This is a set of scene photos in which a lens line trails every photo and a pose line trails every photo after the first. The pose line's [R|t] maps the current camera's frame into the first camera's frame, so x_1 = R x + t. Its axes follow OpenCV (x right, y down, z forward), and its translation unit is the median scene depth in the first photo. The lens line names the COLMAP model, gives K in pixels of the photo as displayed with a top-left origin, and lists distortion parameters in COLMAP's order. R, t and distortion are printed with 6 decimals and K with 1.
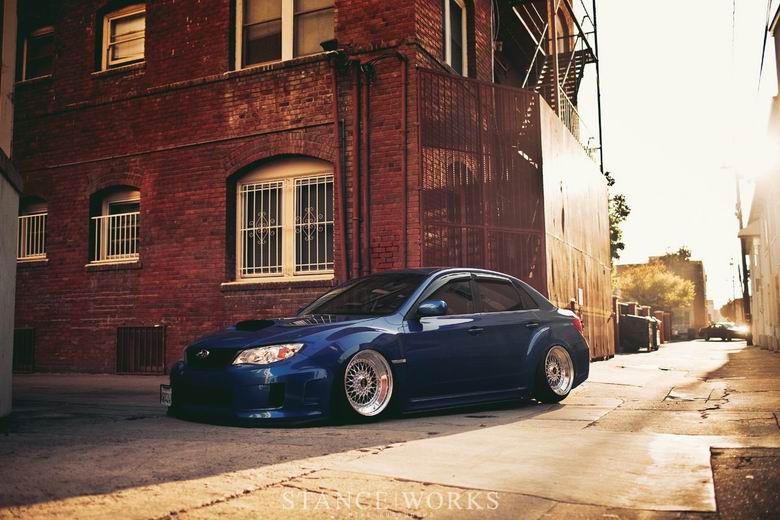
lens RADIAL K [[747.3, 0, 390.0], [0, 747.3, 260.0], [0, 0, 1]] dist [-0.105825, 0.136989]
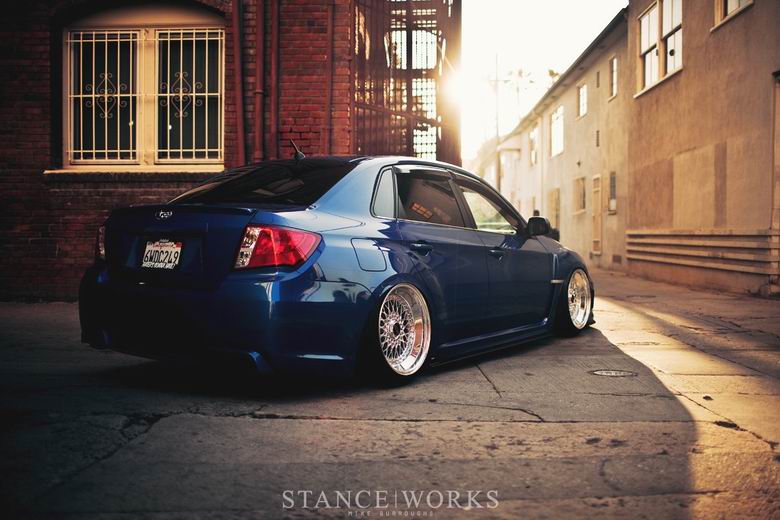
lens RADIAL K [[747.3, 0, 390.0], [0, 747.3, 260.0], [0, 0, 1]] dist [-0.105825, 0.136989]
pose [[0.926148, 0.004753, 0.377130, -0.191967], [-0.054997, 0.990935, 0.122571, 0.012411], [-0.373129, -0.134260, 0.918014, 0.237109]]
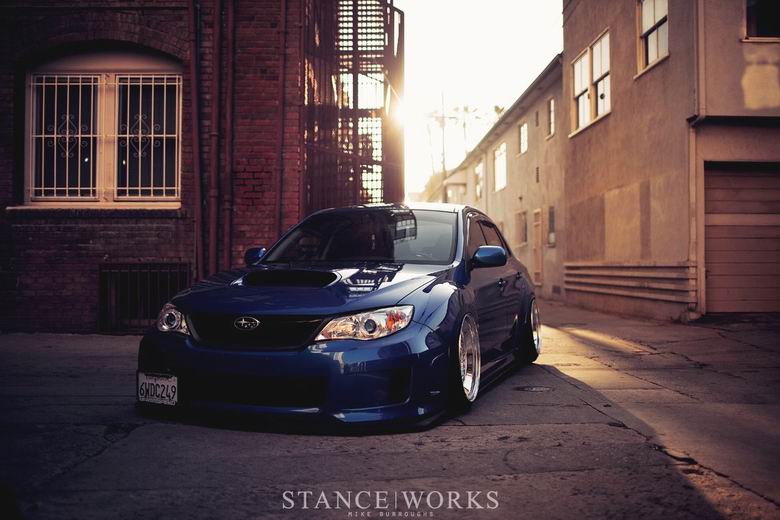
lens RADIAL K [[747.3, 0, 390.0], [0, 747.3, 260.0], [0, 0, 1]] dist [-0.105825, 0.136989]
pose [[0.898708, 0.018848, 0.438141, -0.209492], [-0.057707, 0.995471, 0.075544, 0.007279], [-0.434733, -0.093176, 0.895726, 0.188244]]
